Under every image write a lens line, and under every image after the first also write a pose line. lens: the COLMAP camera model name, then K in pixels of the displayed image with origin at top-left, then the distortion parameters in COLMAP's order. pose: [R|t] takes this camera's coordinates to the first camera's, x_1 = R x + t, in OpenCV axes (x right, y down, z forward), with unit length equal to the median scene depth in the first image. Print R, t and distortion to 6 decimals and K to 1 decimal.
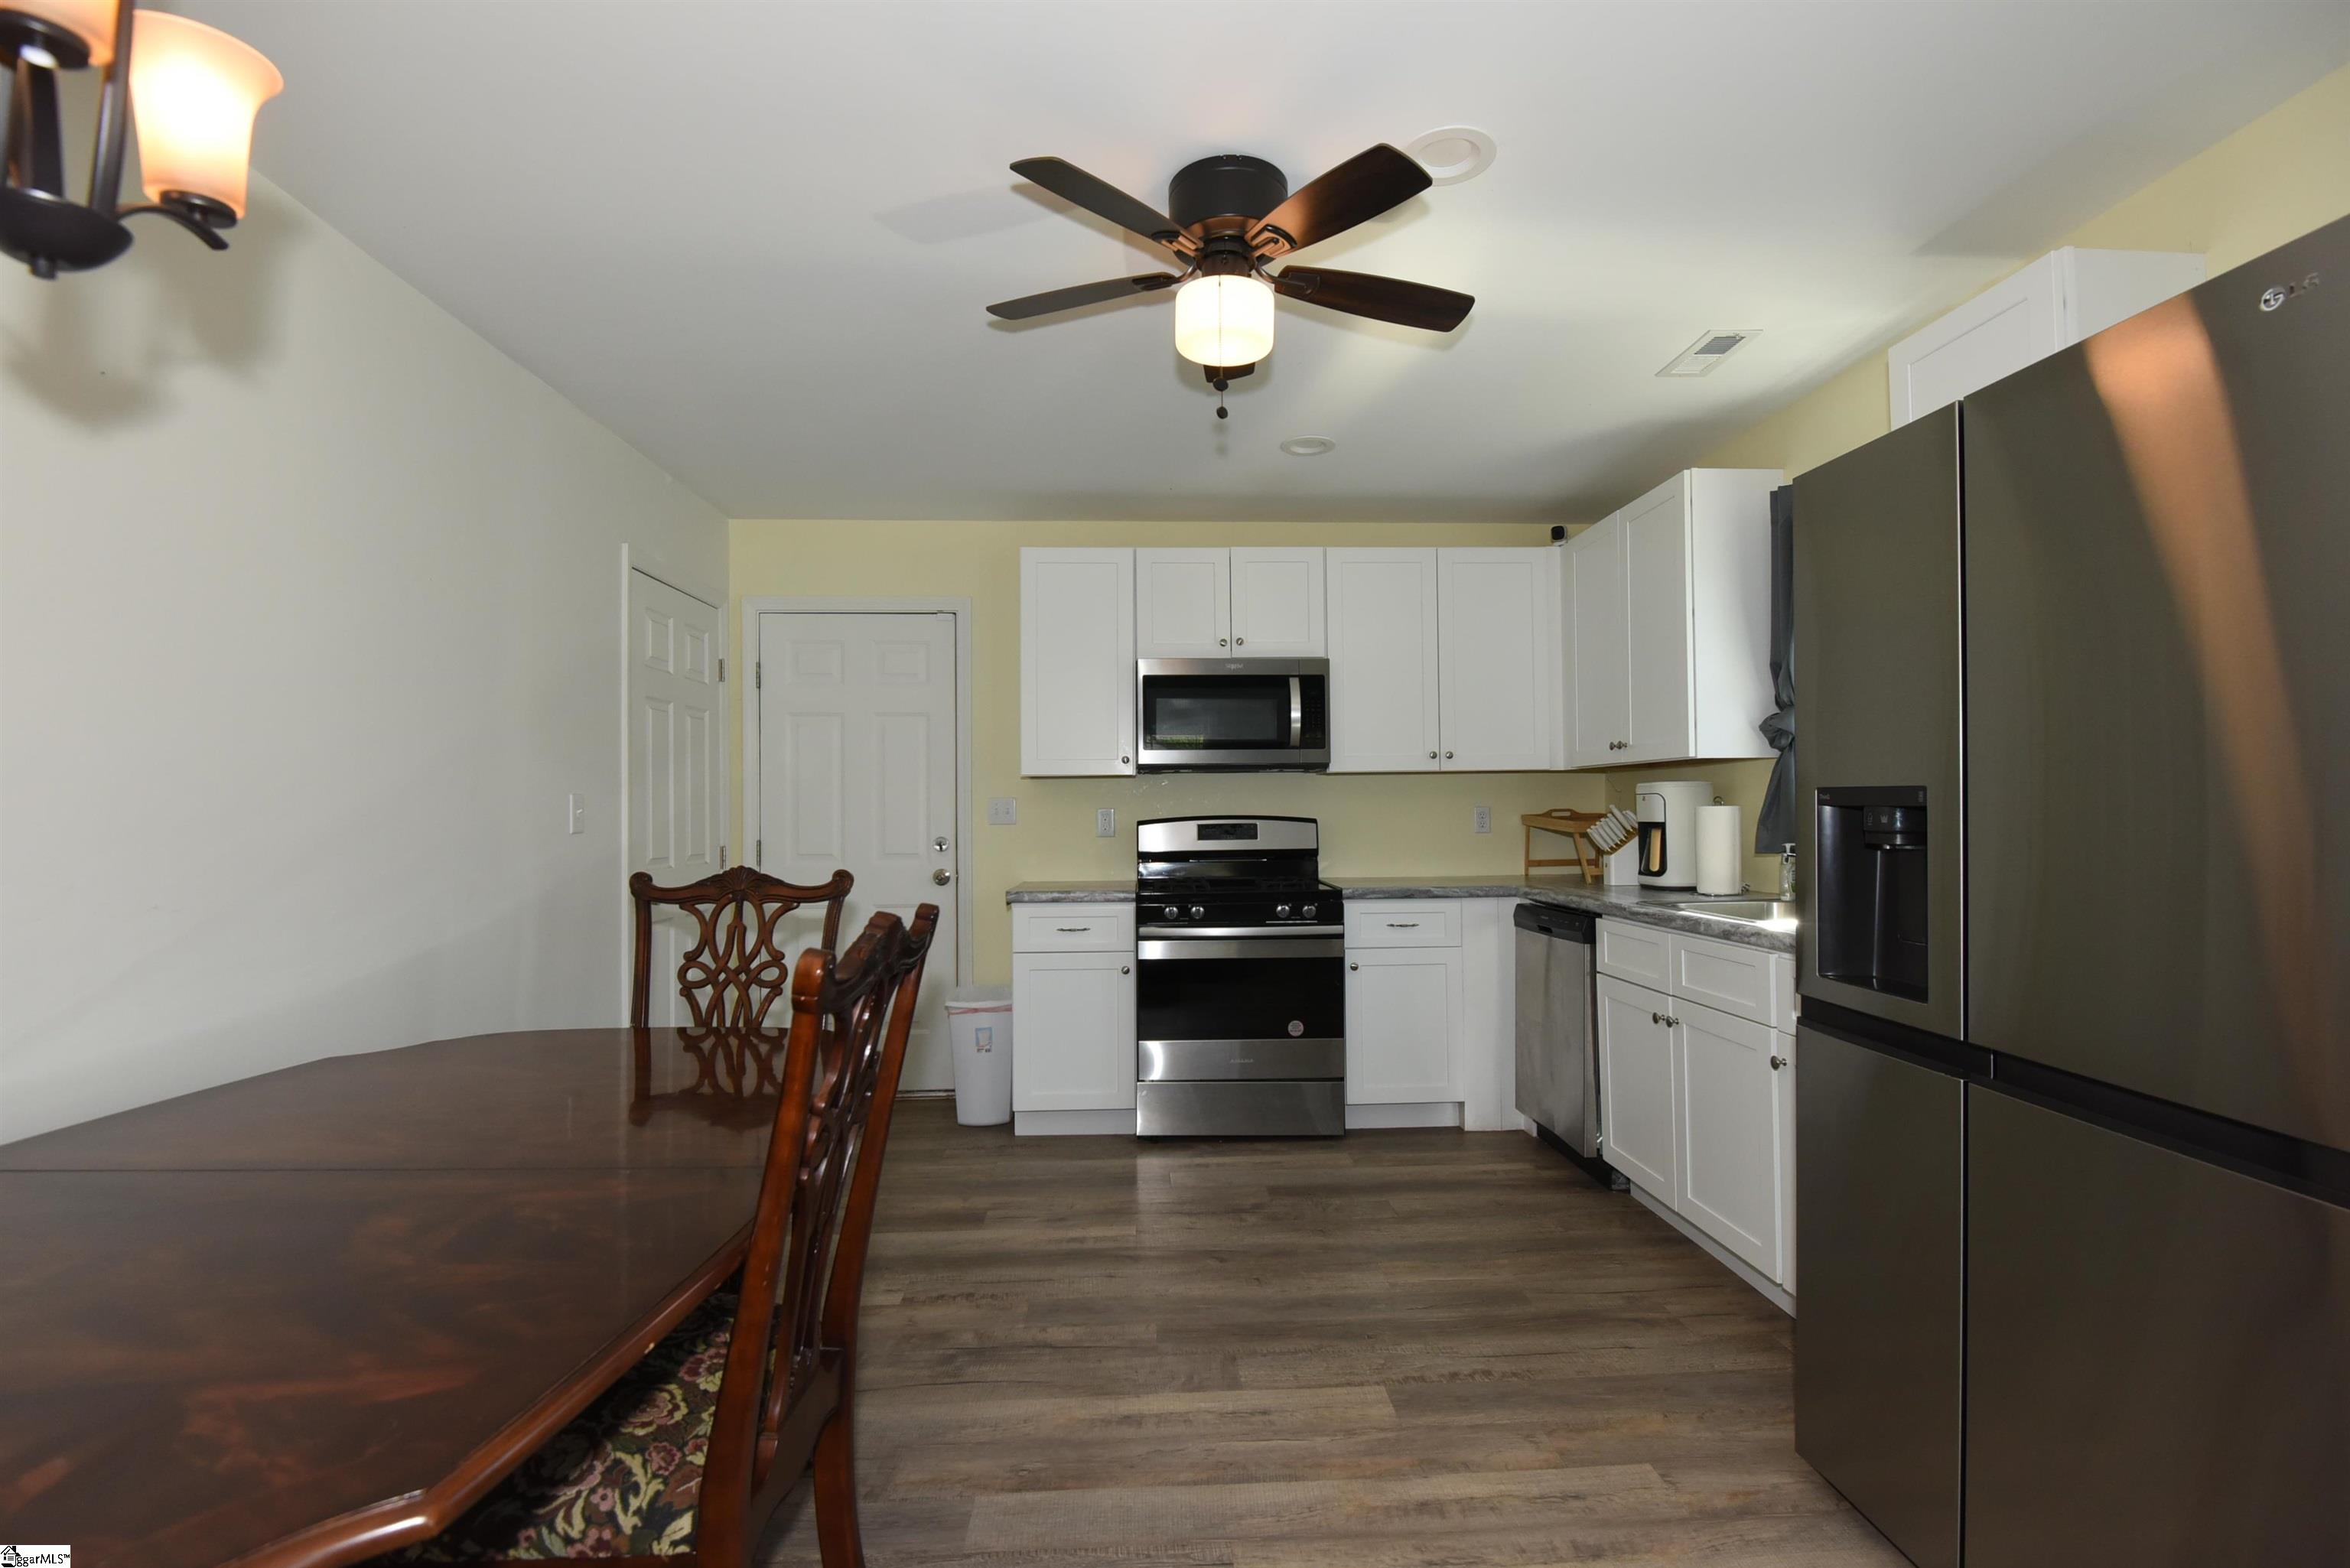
lens RADIAL K [[1089.3, 0, 1182.6], [0, 1089.3, 791.7], [0, 0, 1]] dist [-0.001692, -0.011823]
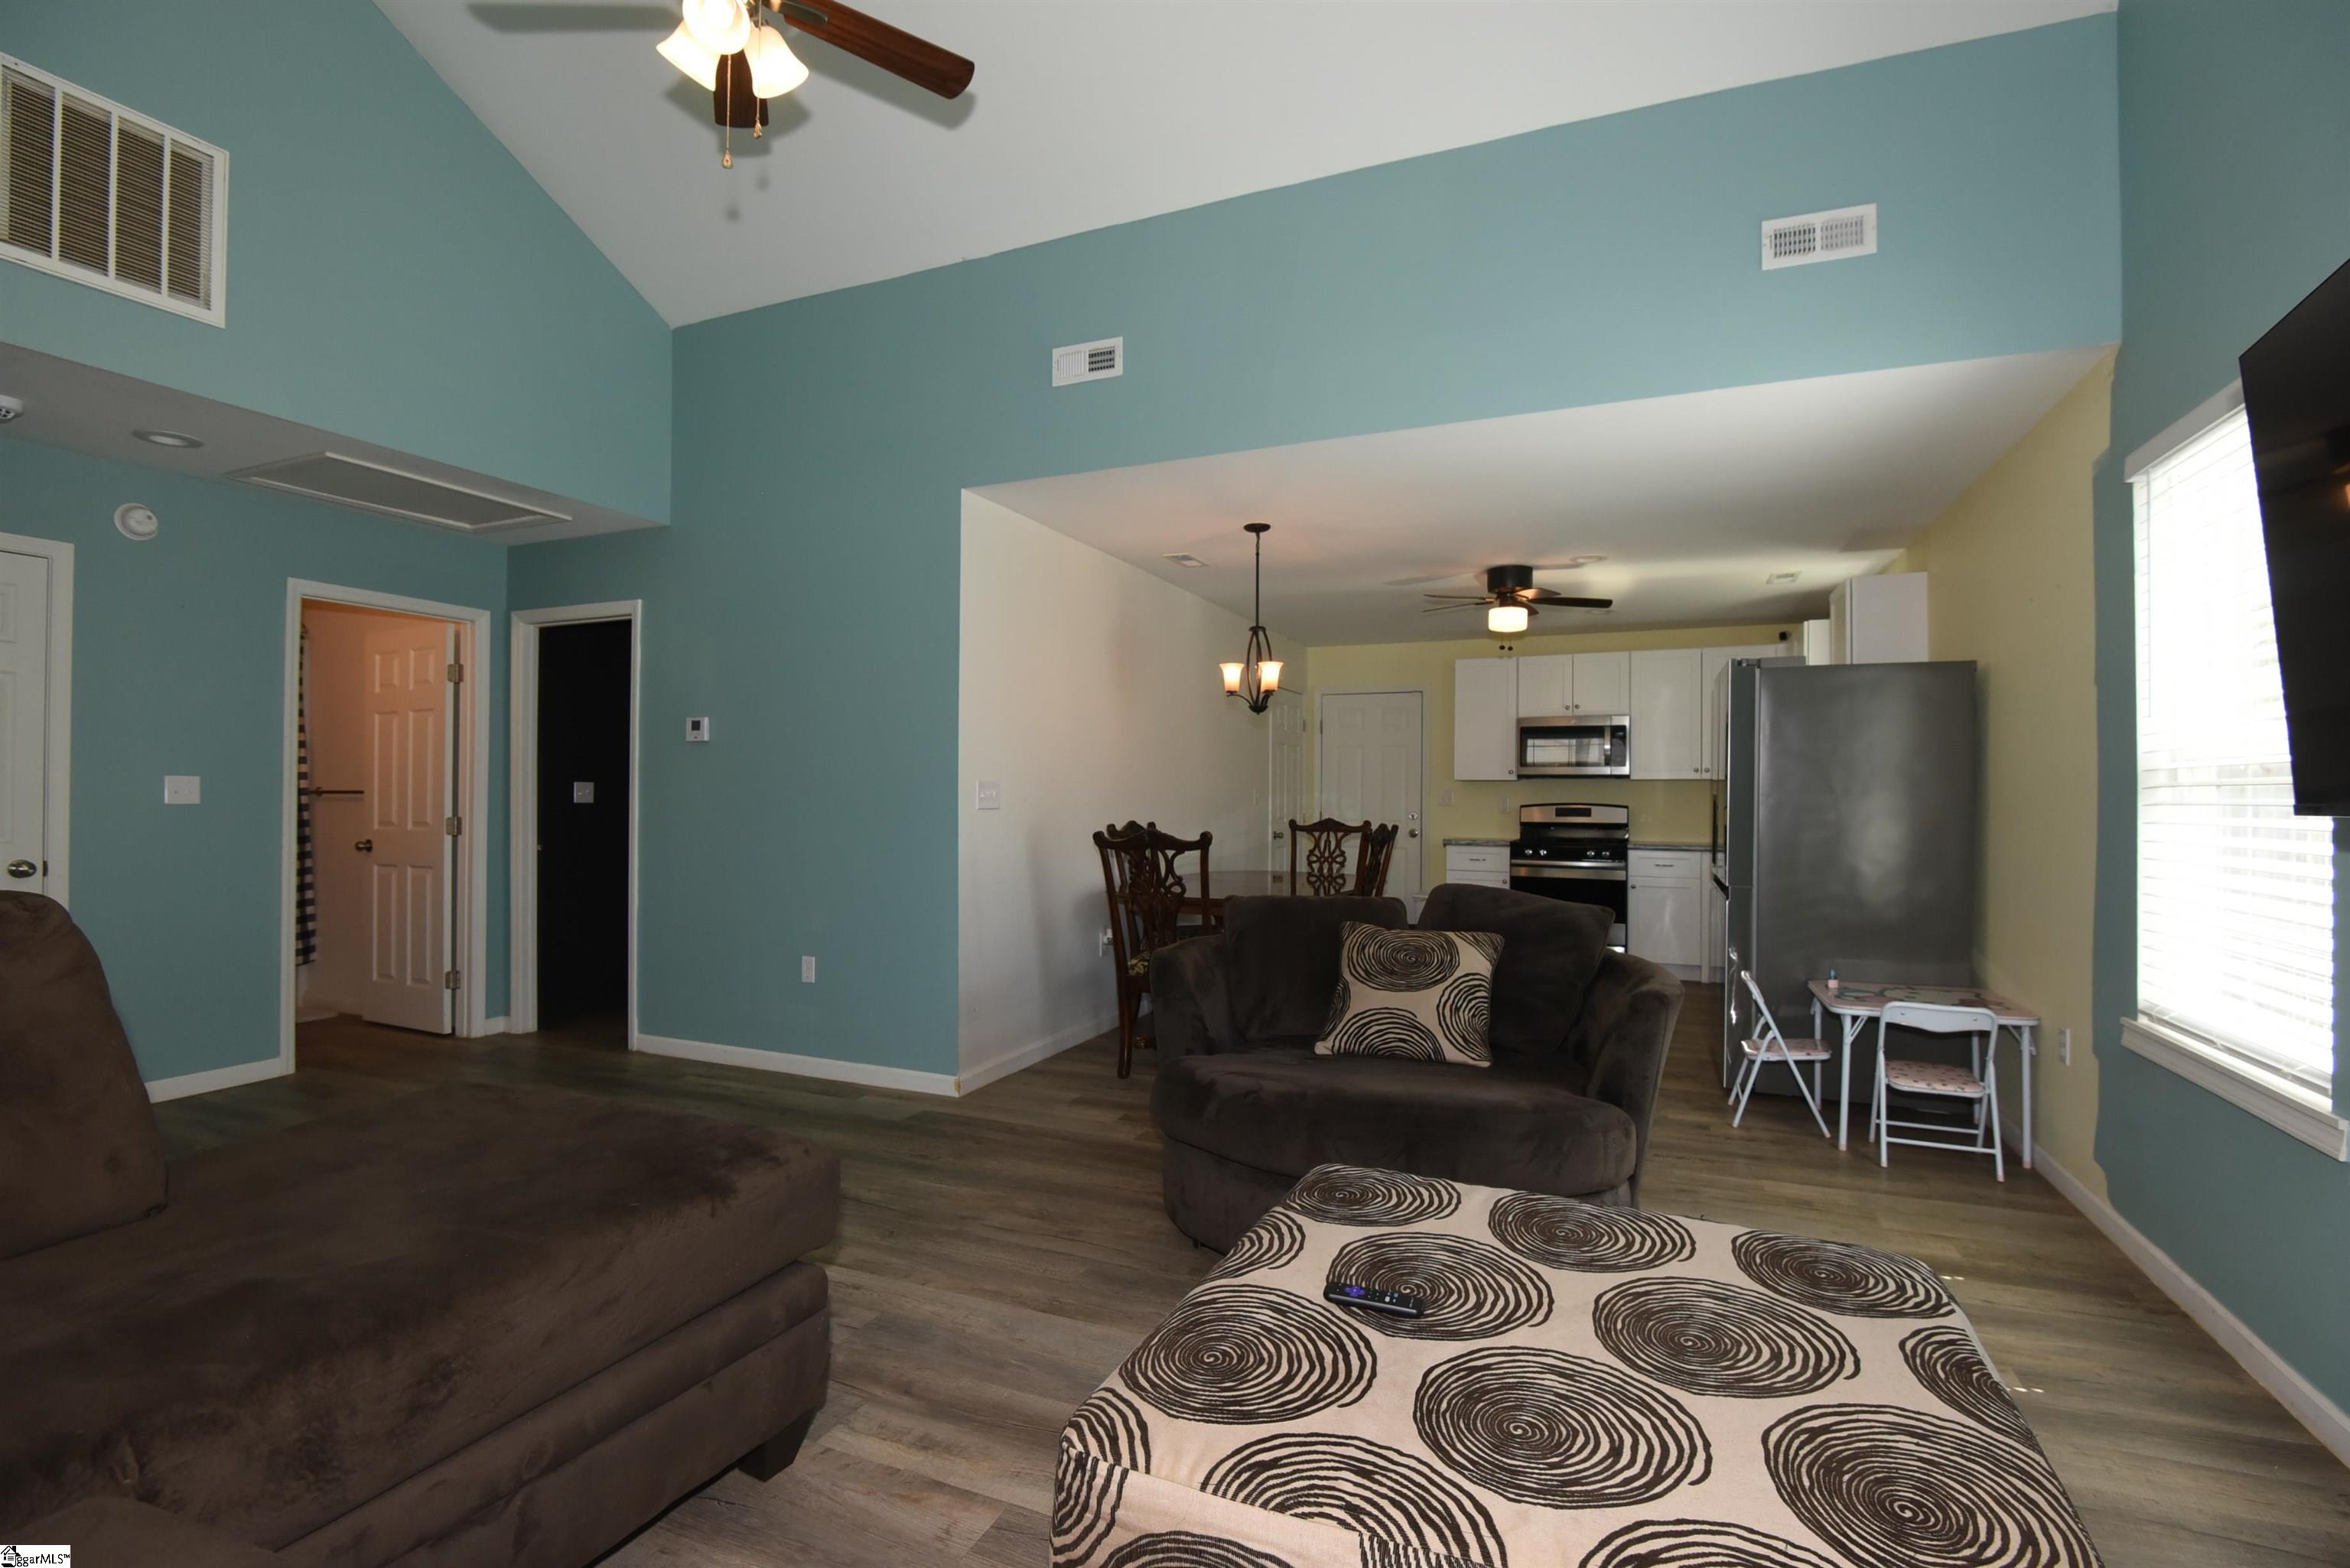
lens RADIAL K [[1089.3, 0, 1182.6], [0, 1089.3, 791.7], [0, 0, 1]] dist [-0.001692, -0.011823]
pose [[0.899094, 0.011369, -0.437609, 0.275384], [-0.007230, 0.999912, 0.011123, -0.013363], [0.437697, -0.006836, 0.899097, -0.985647]]
